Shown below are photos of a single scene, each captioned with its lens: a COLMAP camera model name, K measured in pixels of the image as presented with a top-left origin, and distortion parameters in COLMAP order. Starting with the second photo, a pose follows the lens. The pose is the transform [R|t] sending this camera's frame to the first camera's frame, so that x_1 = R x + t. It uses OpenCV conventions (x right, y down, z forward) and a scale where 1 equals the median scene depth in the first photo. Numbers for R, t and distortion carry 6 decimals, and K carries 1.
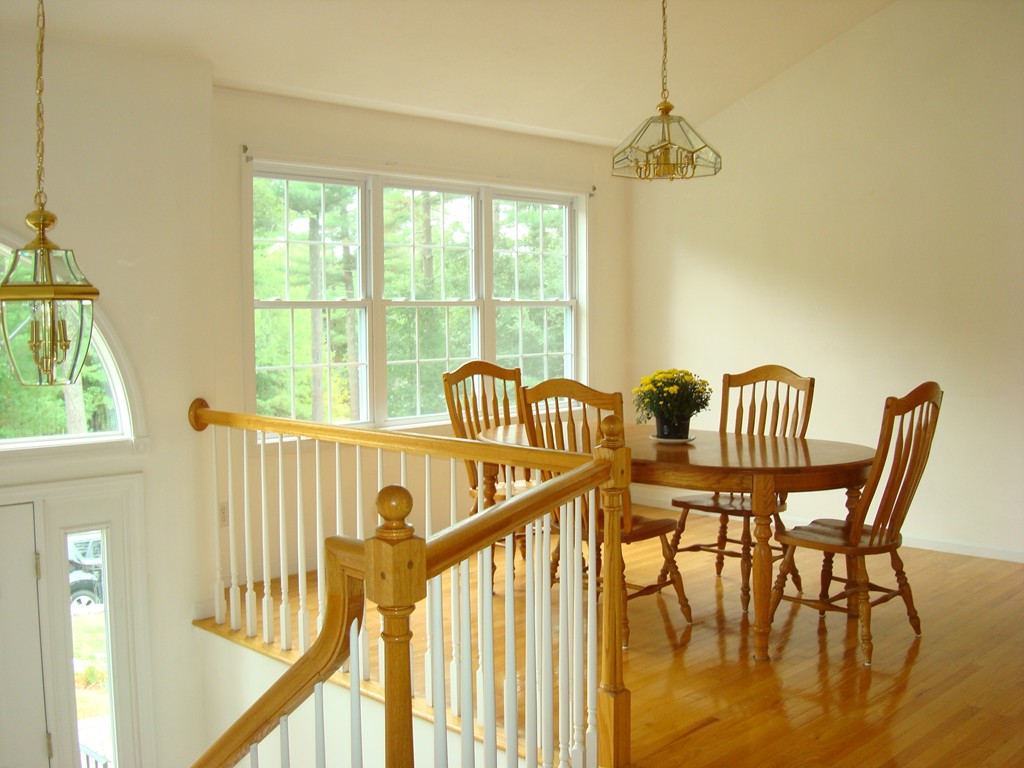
lens RADIAL K [[1098.6, 0, 510.7], [0, 1098.6, 392.9], [0, 0, 1]] dist [-0.105892, 0.000000]
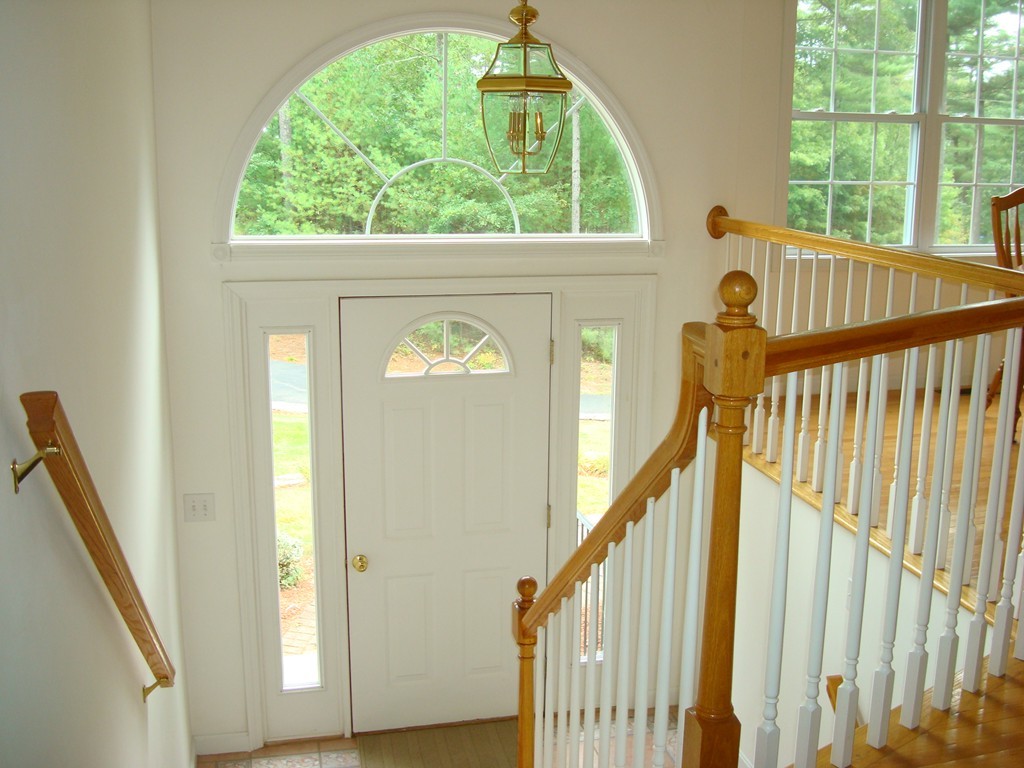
lens RADIAL K [[1098.6, 0, 509.4], [0, 1098.6, 375.5], [0, 0, 1]] dist [-0.105892, 0.000000]
pose [[0.845164, 0.124048, -0.519914, 0.102371], [-0.051817, 0.987130, 0.151290, 0.018784], [0.531990, -0.100924, 0.840715, 0.041737]]
